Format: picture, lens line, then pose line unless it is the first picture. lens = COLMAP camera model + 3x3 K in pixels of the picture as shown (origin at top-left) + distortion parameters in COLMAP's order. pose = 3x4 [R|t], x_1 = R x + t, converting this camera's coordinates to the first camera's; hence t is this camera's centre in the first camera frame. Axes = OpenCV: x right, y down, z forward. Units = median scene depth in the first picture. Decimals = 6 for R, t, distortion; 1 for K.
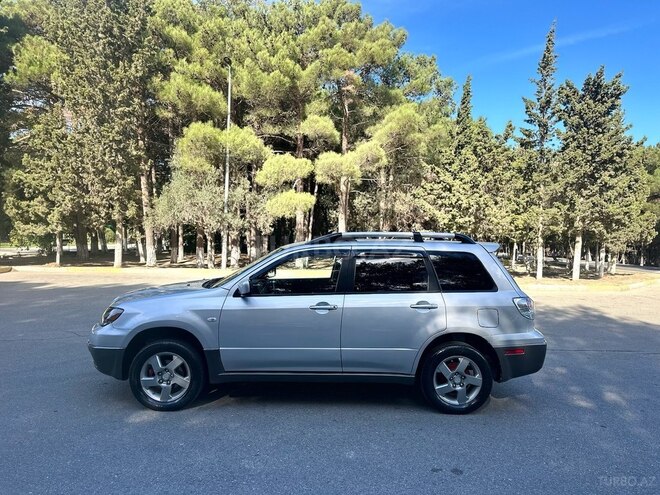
lens RADIAL K [[456.2, 0, 332.1], [0, 456.2, 252.6], [0, 0, 1]] dist [0.061756, -0.074522]
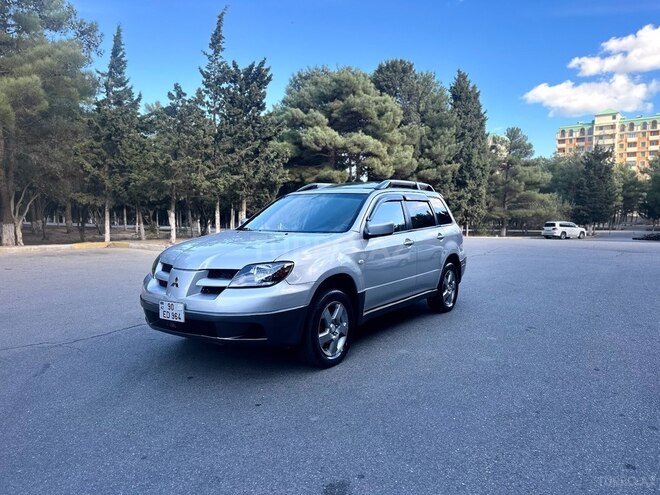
lens RADIAL K [[456.2, 0, 332.1], [0, 456.2, 252.6], [0, 0, 1]] dist [0.061756, -0.074522]
pose [[0.590929, -0.083513, 0.802389, -0.289310], [0.033241, 0.996303, 0.079214, 0.012292], [-0.806038, -0.020138, 0.591521, 0.124735]]
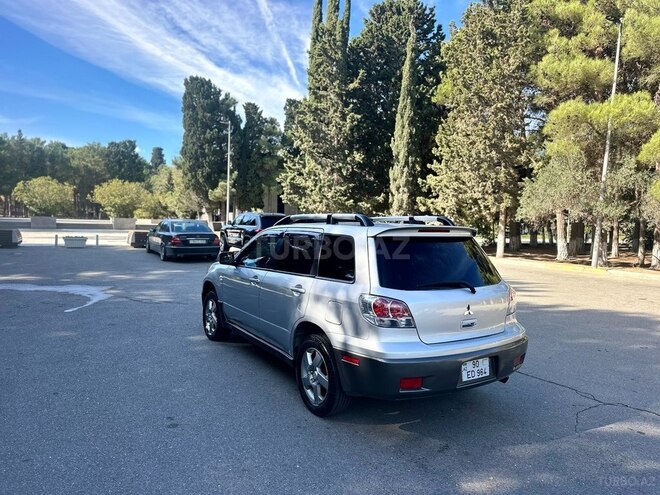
lens RADIAL K [[456.2, 0, 332.1], [0, 456.2, 252.6], [0, 0, 1]] dist [0.061756, -0.074522]
pose [[0.517794, 0.051465, -0.853956, 0.284687], [-0.040442, 0.998545, 0.035657, 0.000411], [0.854549, 0.016072, 0.519122, 0.151488]]
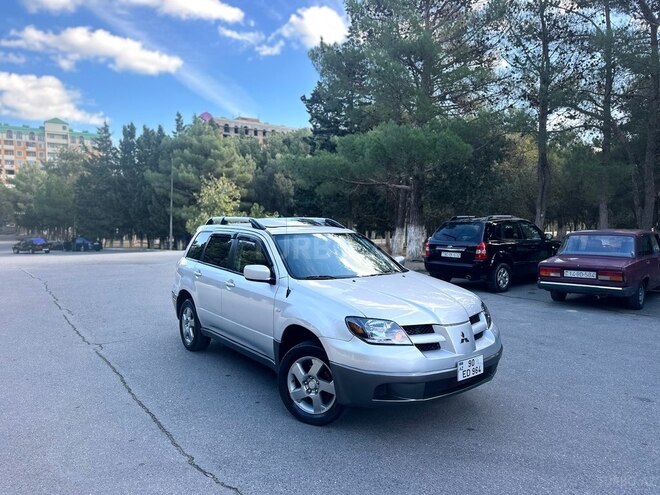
lens RADIAL K [[459.7, 0, 327.5], [0, 459.7, 245.5], [0, 0, 1]] dist [0.058874, -0.069576]
pose [[-0.571243, -0.057832, 0.818741, -0.295464], [0.017773, 0.996409, 0.082782, -0.020982], [-0.820588, 0.061840, -0.568164, 0.497351]]
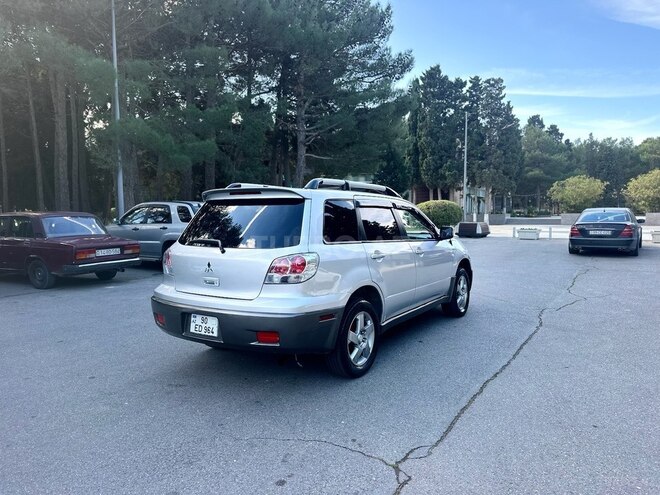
lens RADIAL K [[459.7, 0, 327.5], [0, 459.7, 245.5], [0, 0, 1]] dist [0.058874, -0.069576]
pose [[-0.575730, 0.036722, -0.816815, 0.282589], [-0.027001, 0.997592, 0.063880, 0.006616], [0.817194, 0.058832, -0.573352, 0.504644]]
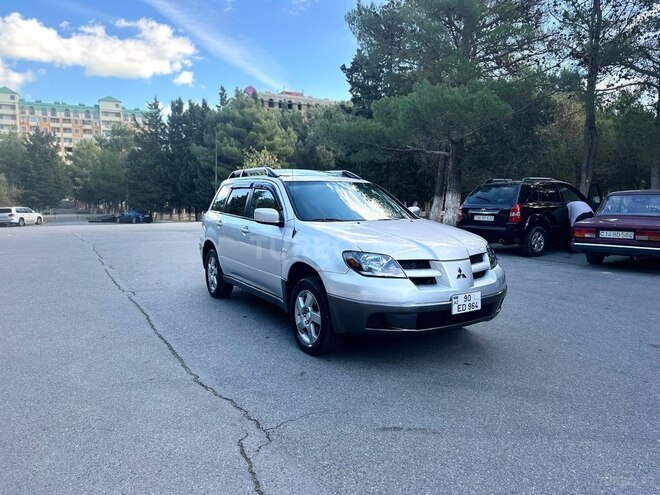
lens RADIAL K [[459.7, 0, 327.5], [0, 459.7, 245.5], [0, 0, 1]] dist [0.058874, -0.069576]
pose [[-0.489722, -0.104856, 0.865550, -0.313791], [0.021863, 0.990953, 0.132417, -0.001746], [-0.871604, 0.083771, -0.482999, 0.483172]]
